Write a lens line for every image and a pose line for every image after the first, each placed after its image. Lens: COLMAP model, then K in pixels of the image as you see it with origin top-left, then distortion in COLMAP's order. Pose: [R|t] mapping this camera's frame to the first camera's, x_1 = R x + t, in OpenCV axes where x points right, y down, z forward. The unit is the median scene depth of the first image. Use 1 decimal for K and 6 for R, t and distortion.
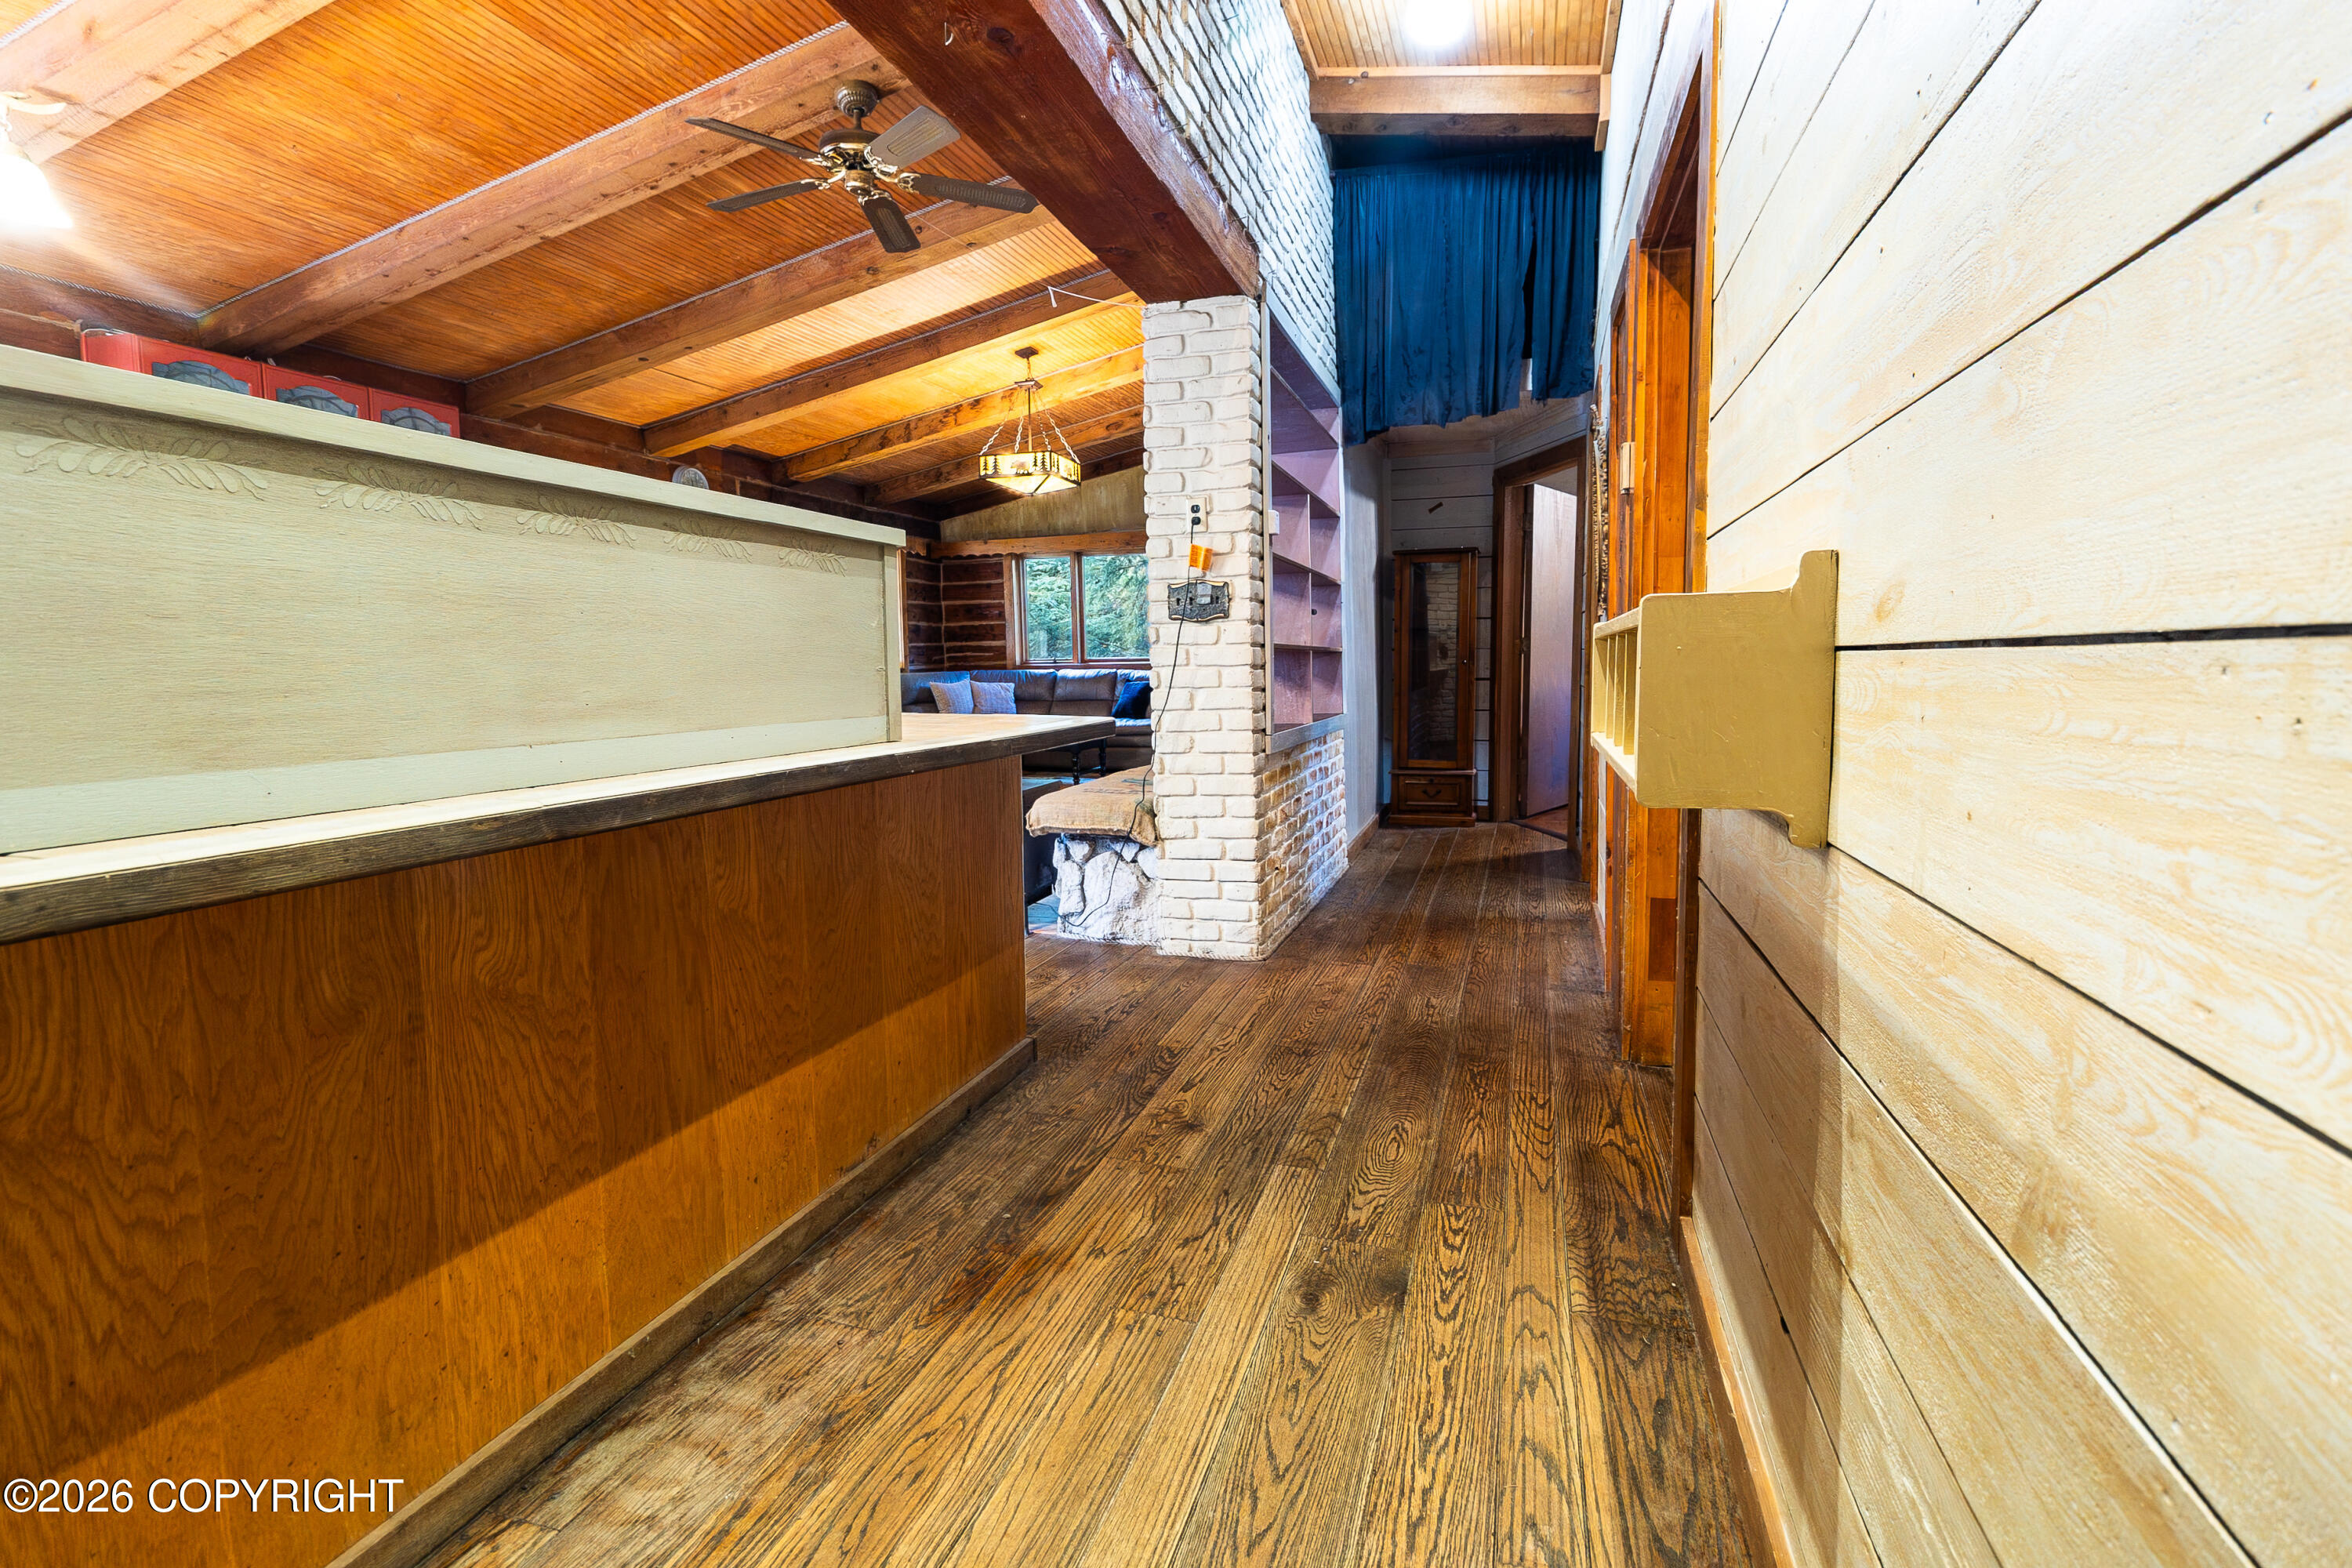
lens RADIAL K [[1101.3, 0, 1174.9], [0, 1101.3, 750.5], [0, 0, 1]] dist [0.003561, 0.000433]
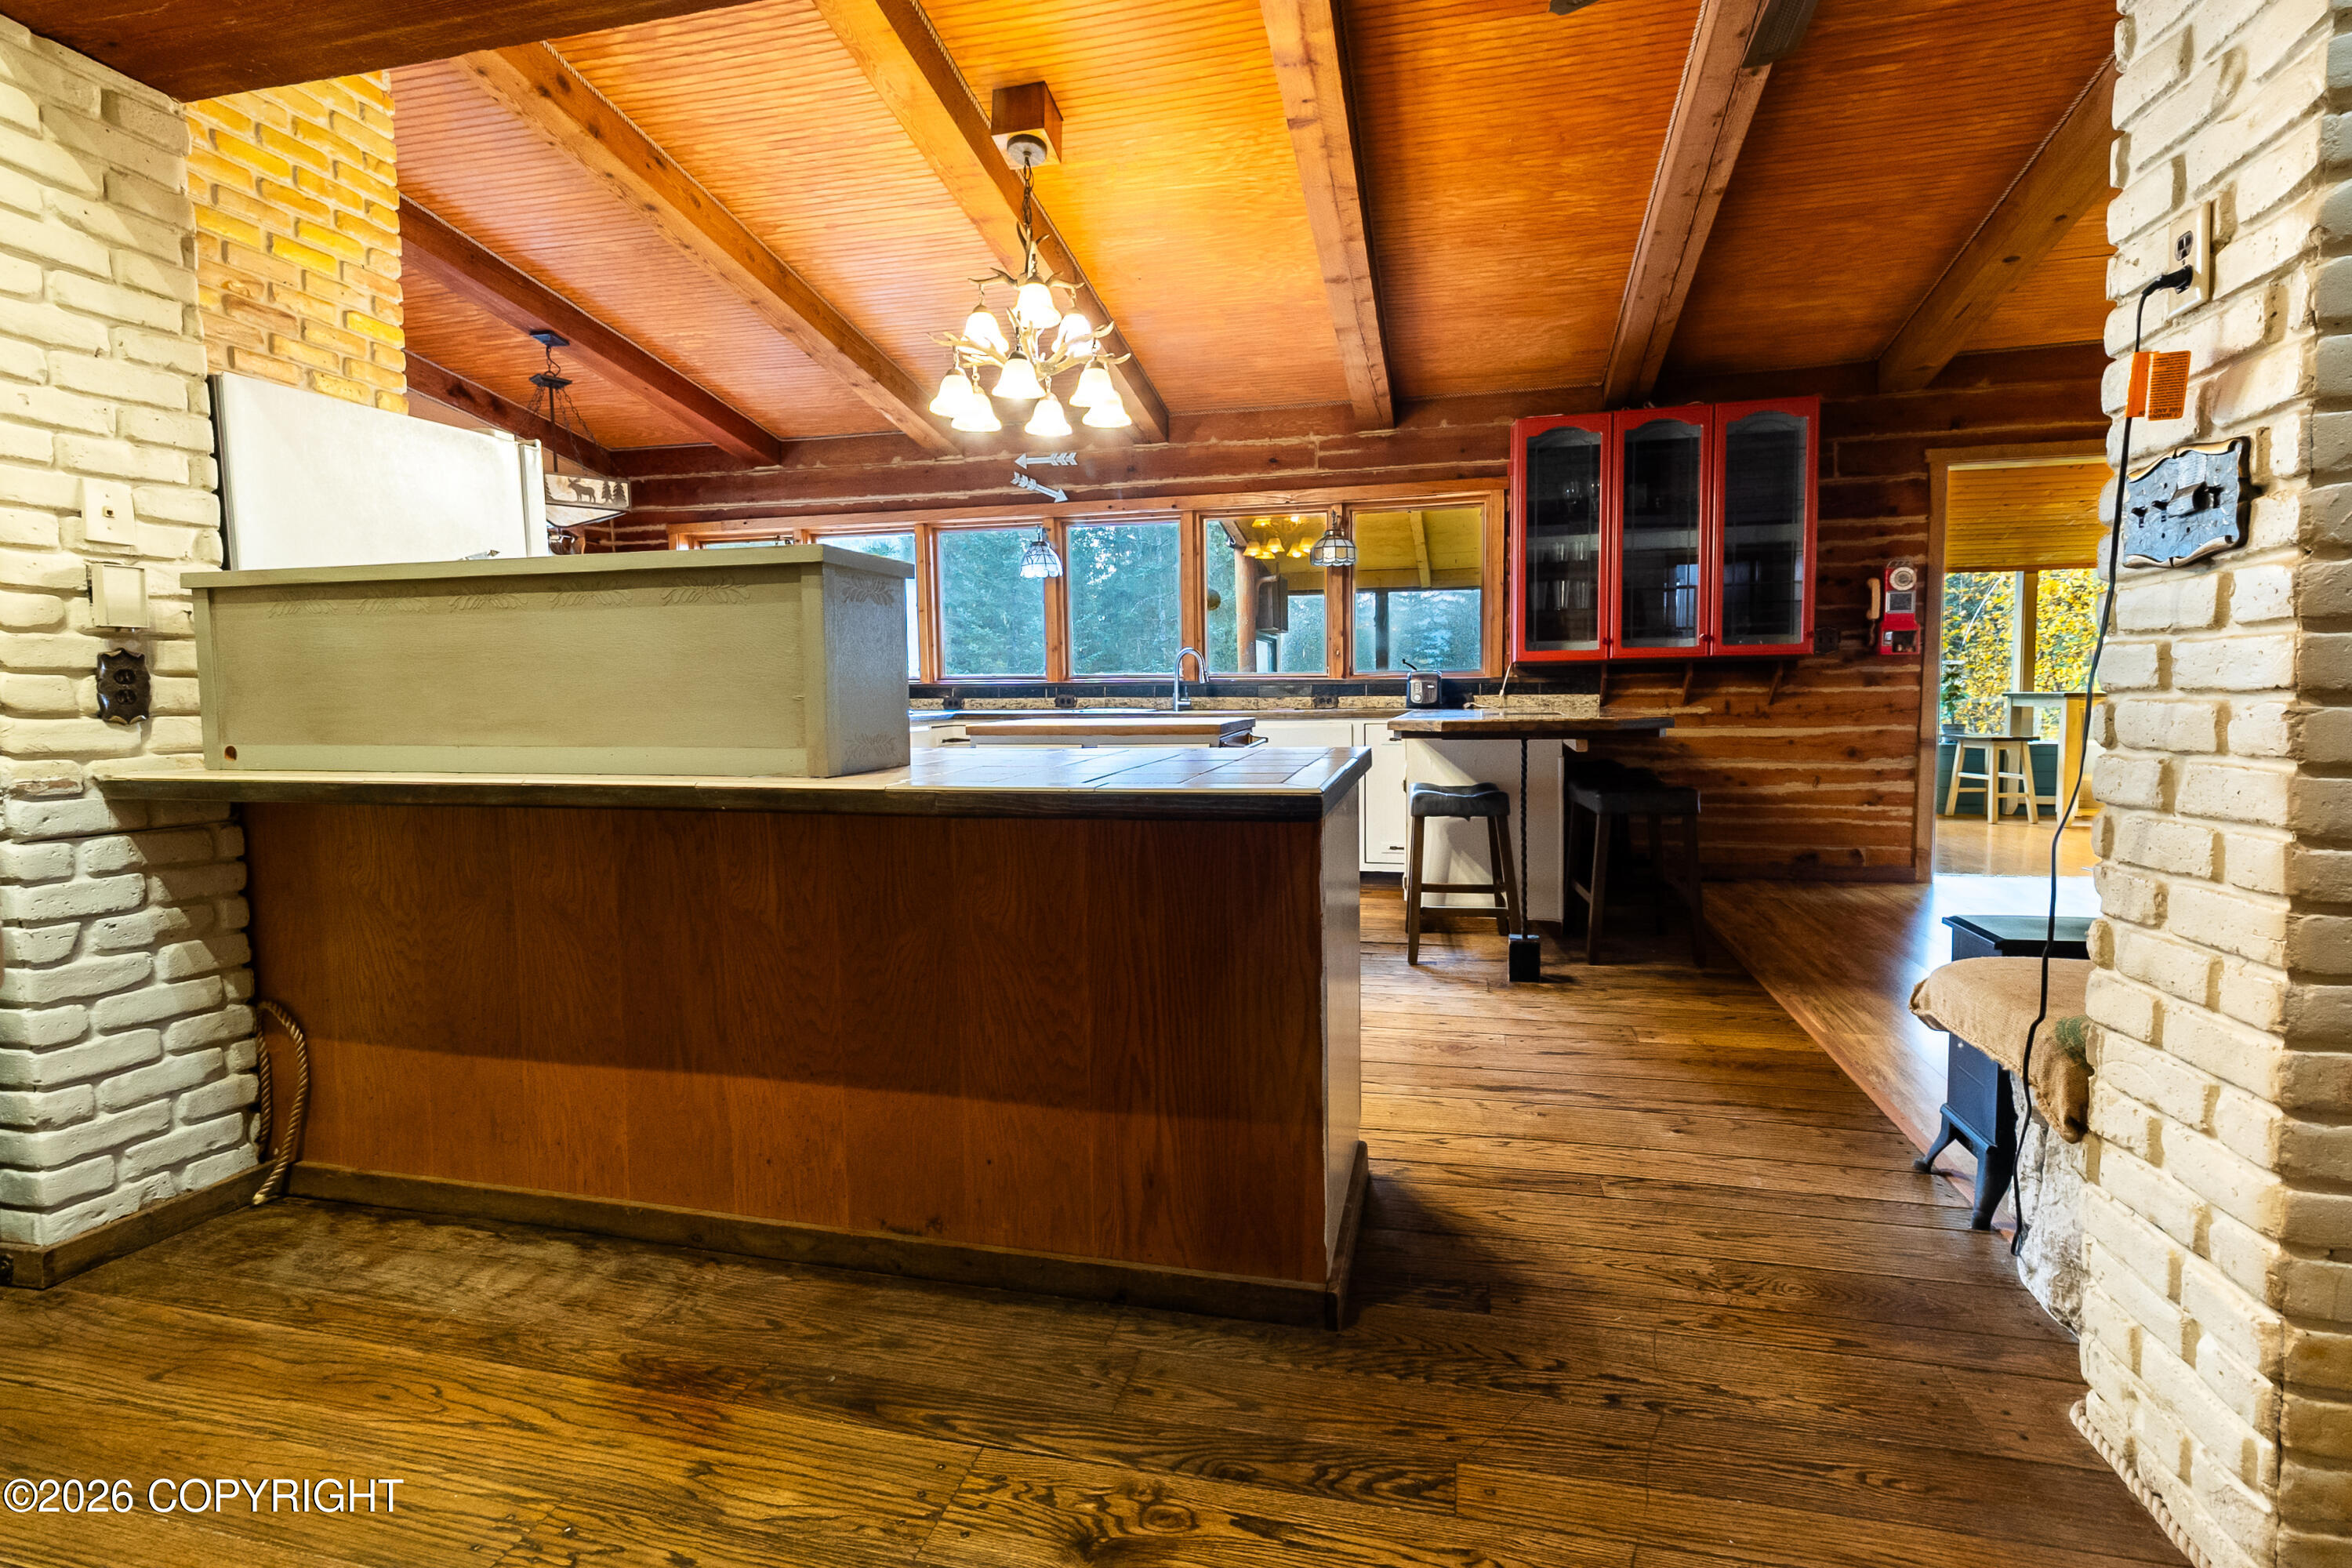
lens RADIAL K [[1089.3, 0, 1167.1], [0, 1089.3, 751.7], [0, 0, 1]] dist [0.000024, 0.000645]
pose [[0.064319, 0.066480, -0.995713, 0.693161], [-0.070691, 0.995576, 0.061904, -0.110735], [0.995422, 0.066406, 0.068734, 1.285562]]
